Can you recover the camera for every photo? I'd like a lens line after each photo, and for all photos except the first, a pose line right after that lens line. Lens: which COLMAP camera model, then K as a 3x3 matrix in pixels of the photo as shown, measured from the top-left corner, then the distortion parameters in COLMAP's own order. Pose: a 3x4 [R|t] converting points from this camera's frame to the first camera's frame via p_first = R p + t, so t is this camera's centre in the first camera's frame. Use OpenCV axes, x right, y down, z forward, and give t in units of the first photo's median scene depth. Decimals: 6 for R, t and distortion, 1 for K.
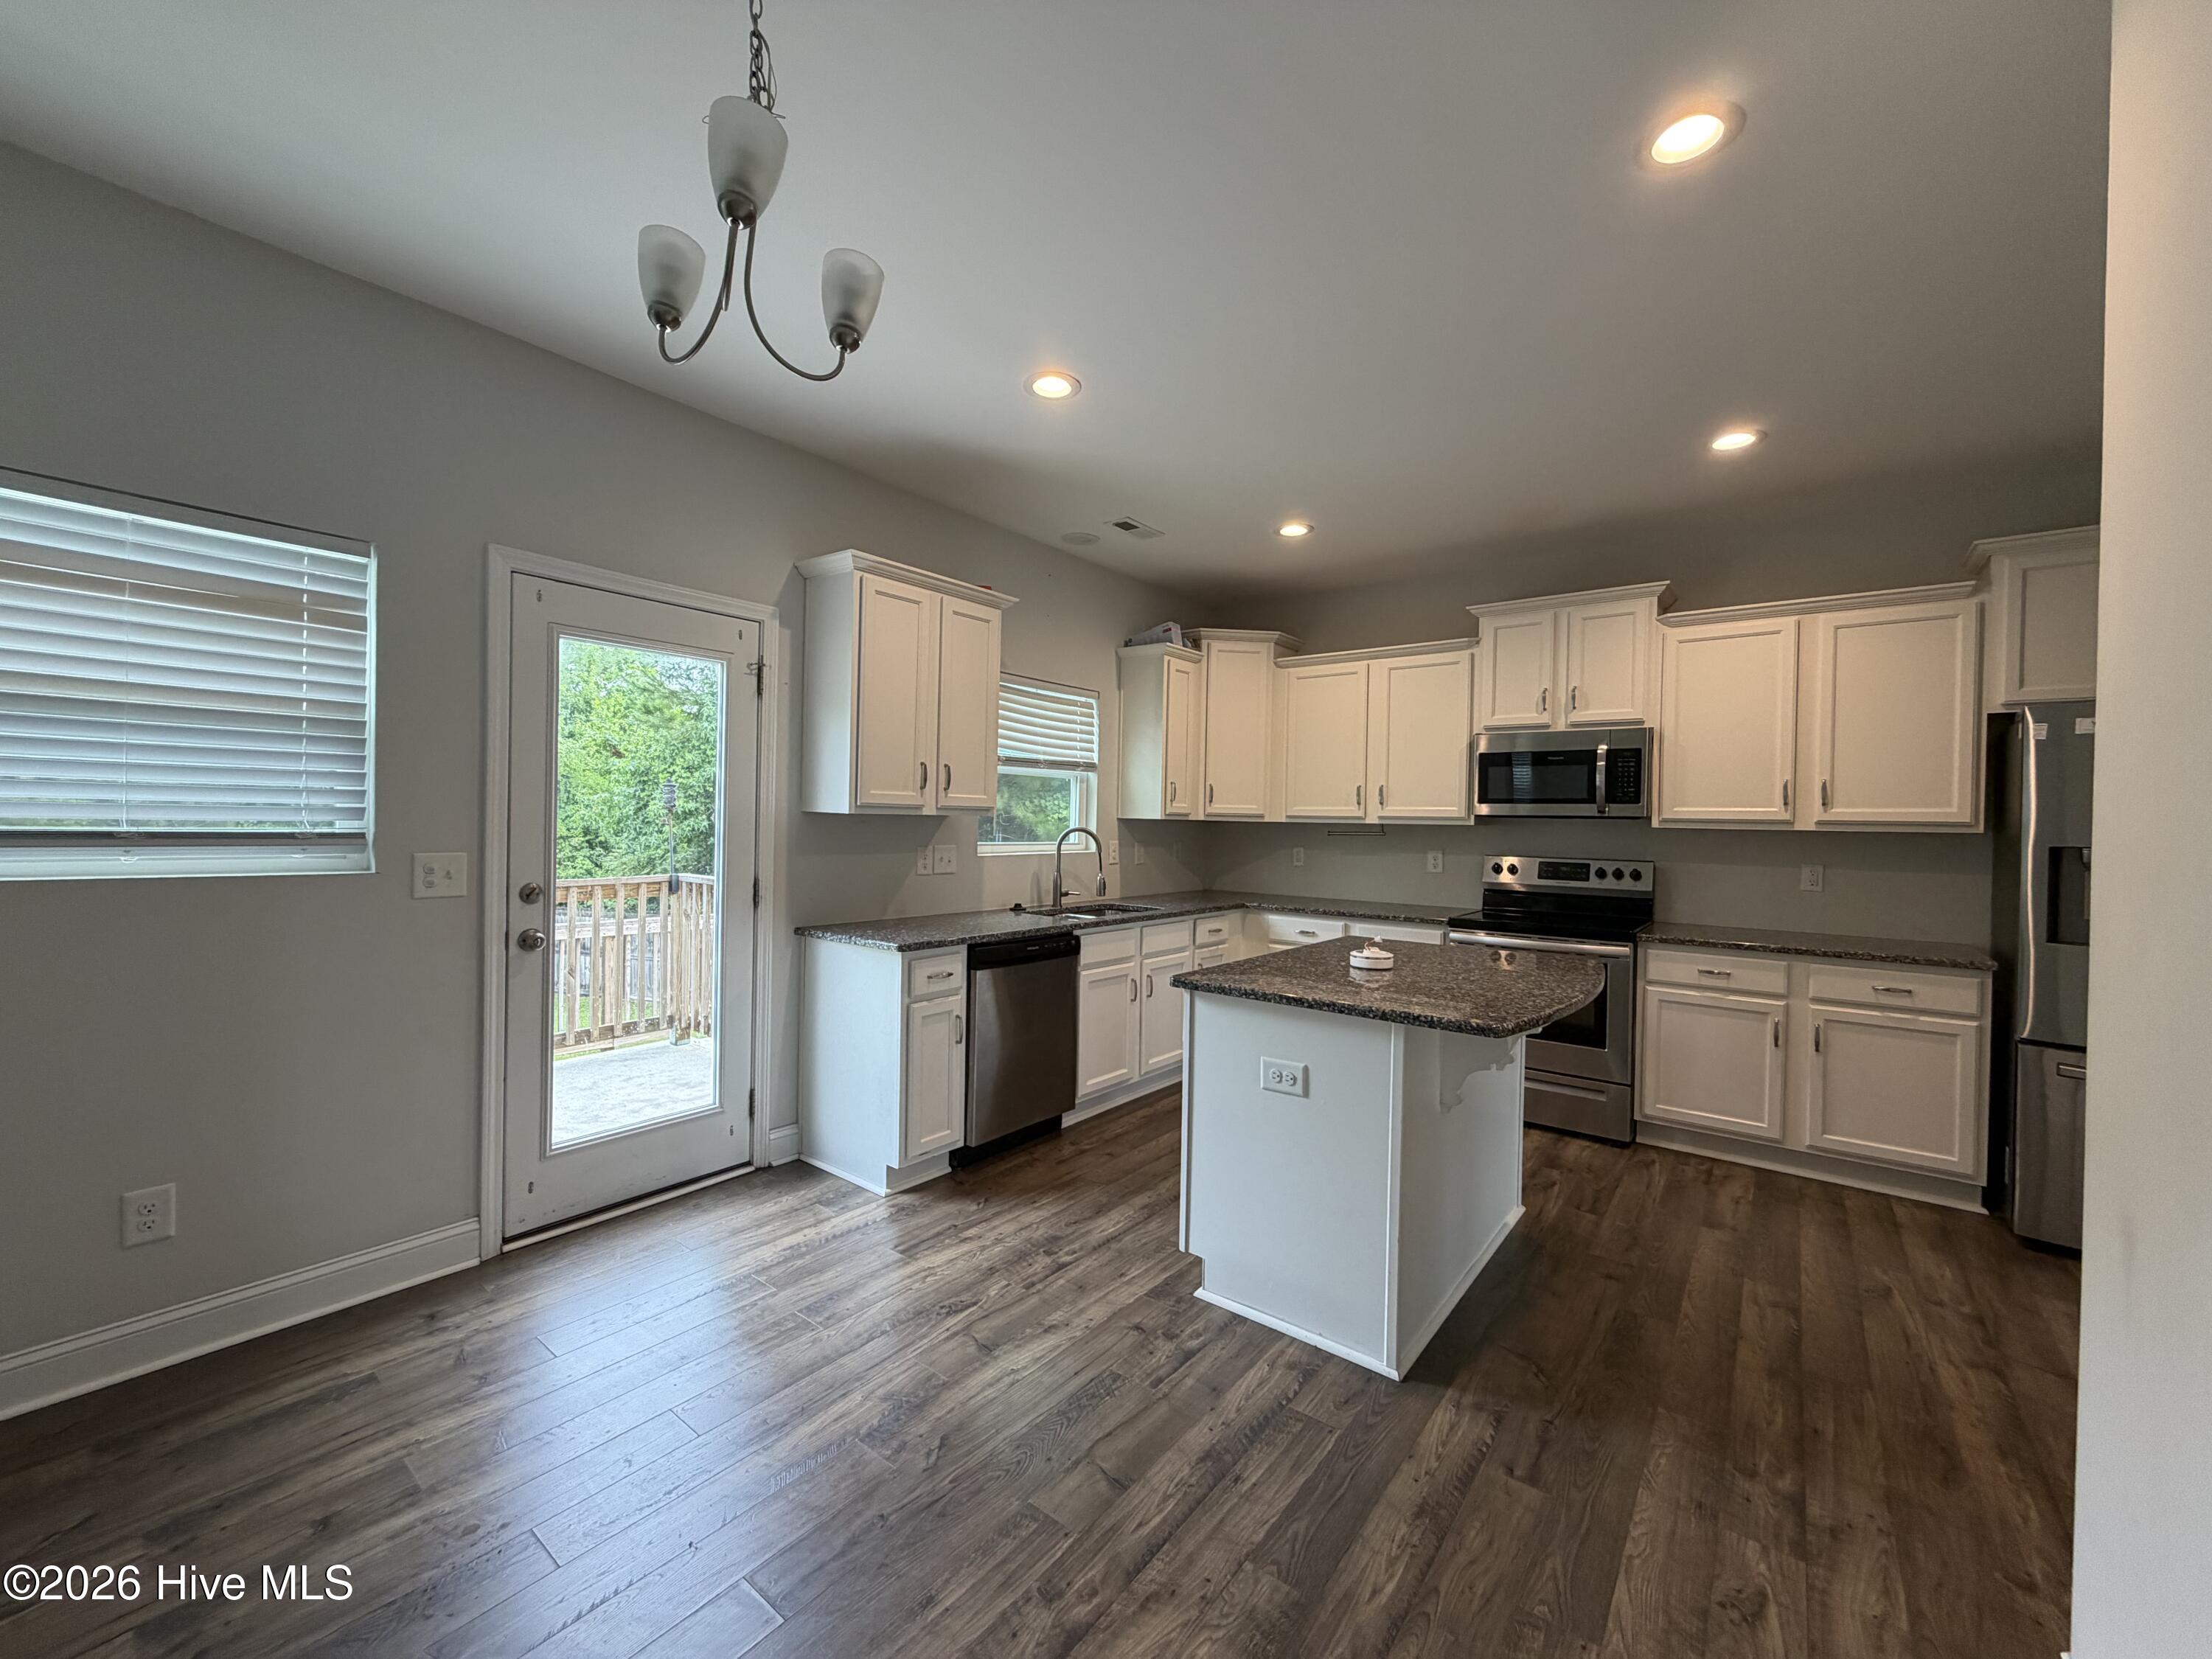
lens RADIAL K [[879.0, 0, 1101.8], [0, 879.0, 822.9], [0, 0, 1]] dist [0.000132, 0.000455]
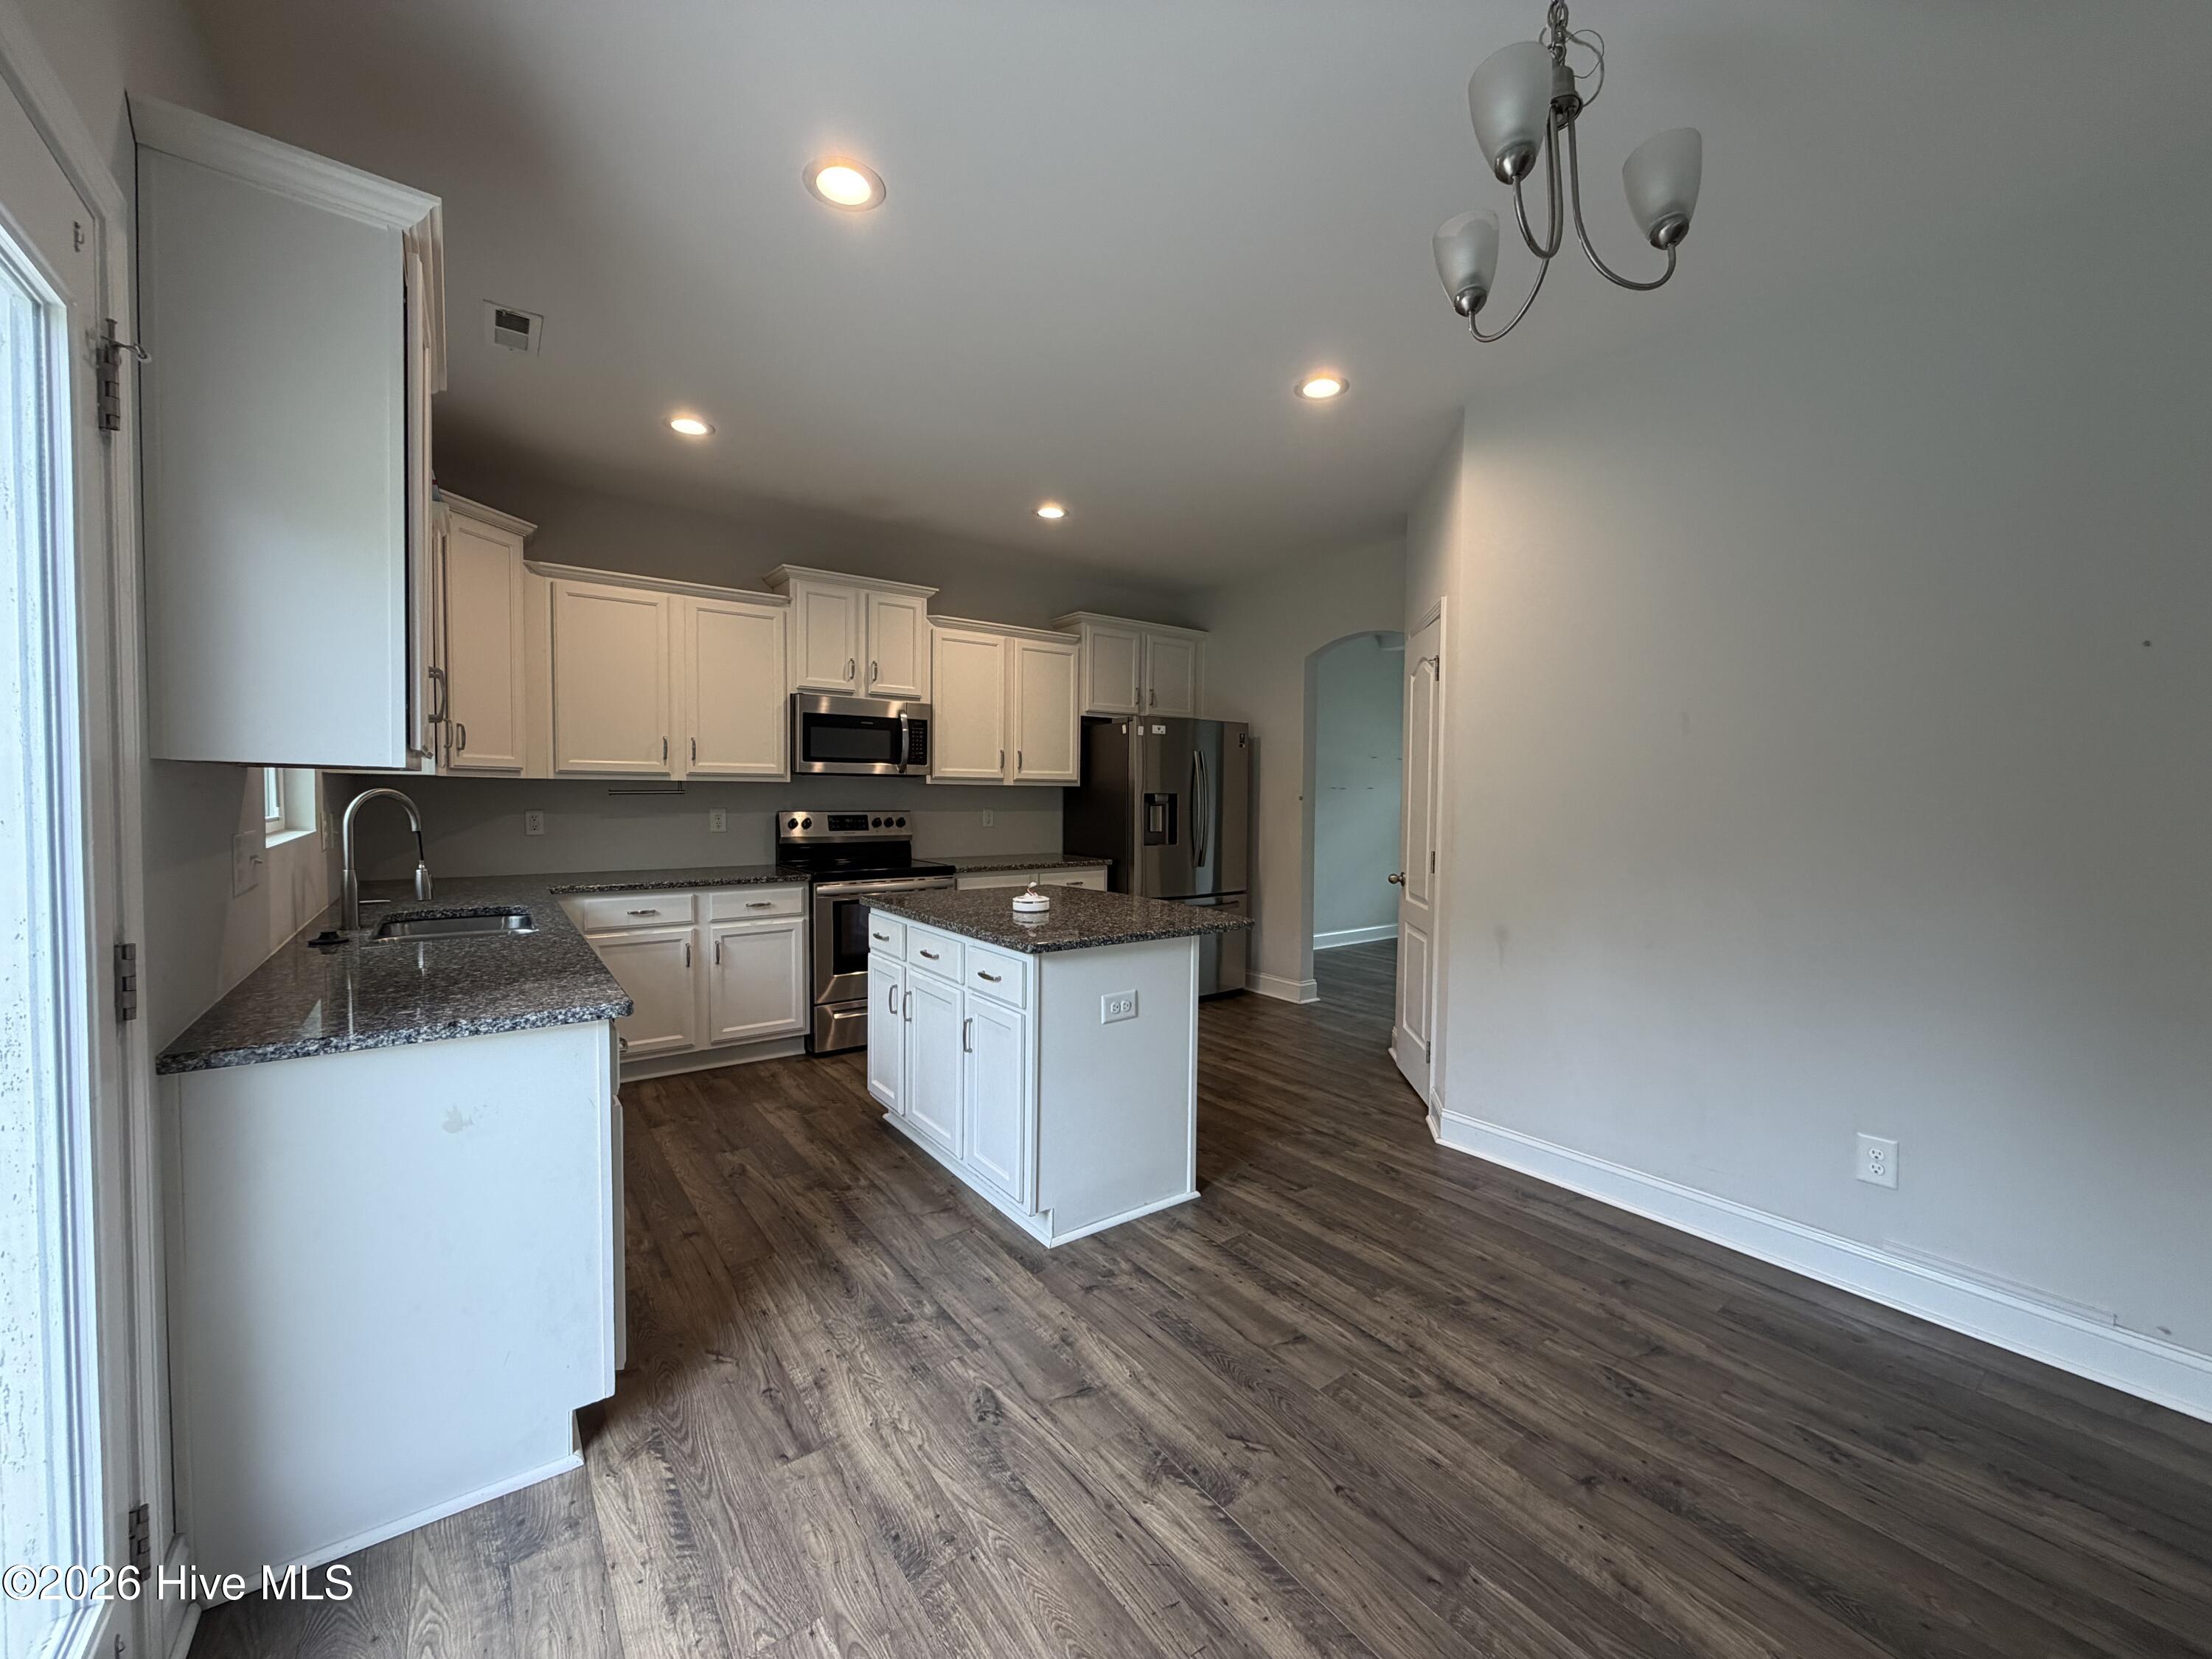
lens RADIAL K [[879.0, 0, 1096.5], [0, 879.0, 826.6], [0, 0, 1]] dist [0.000132, 0.000455]
pose [[0.268285, -0.054748, 0.961783, -0.712297], [-0.004623, 0.998299, 0.058116, -0.010627], [-0.963329, -0.020038, 0.267575, 0.581269]]
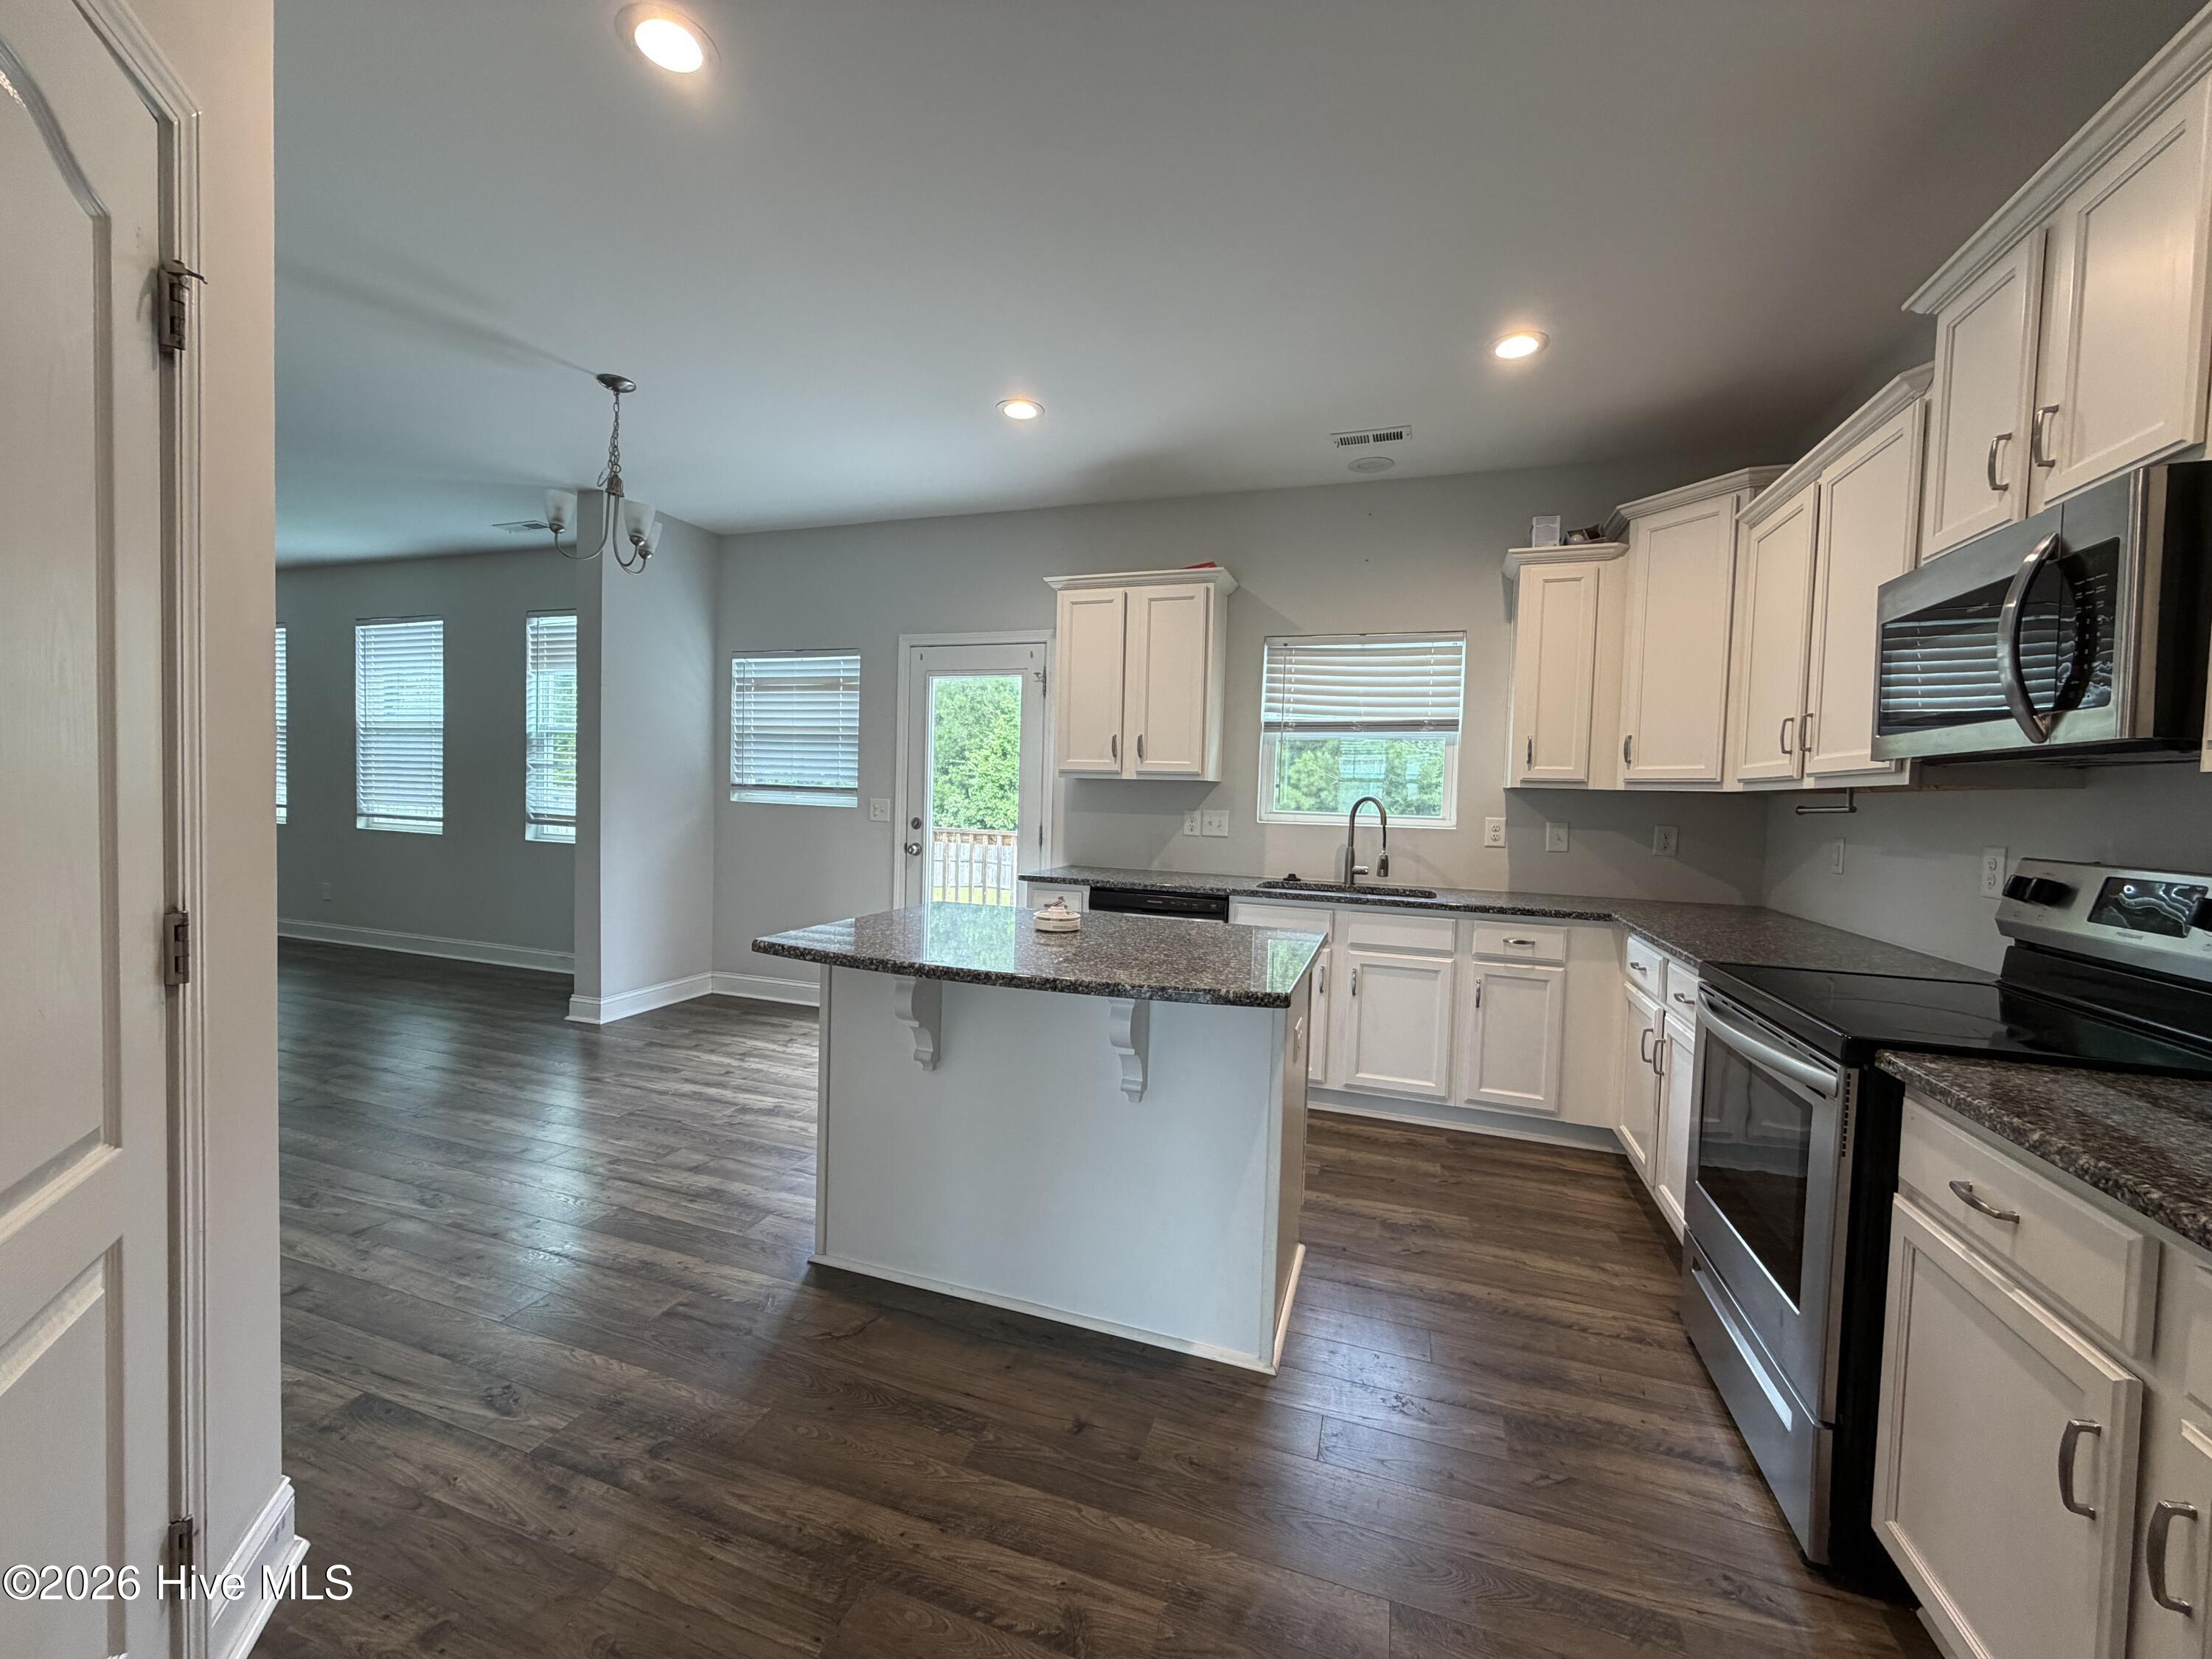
lens RADIAL K [[879.0, 0, 1094.5], [0, 879.0, 821.1], [0, 0, 1]] dist [0.000132, 0.000455]
pose [[0.327163, 0.020086, -0.944754, 1.083303], [-0.027574, 0.999551, 0.011702, 0.041476], [0.944565, 0.022222, 0.327570, 0.698843]]
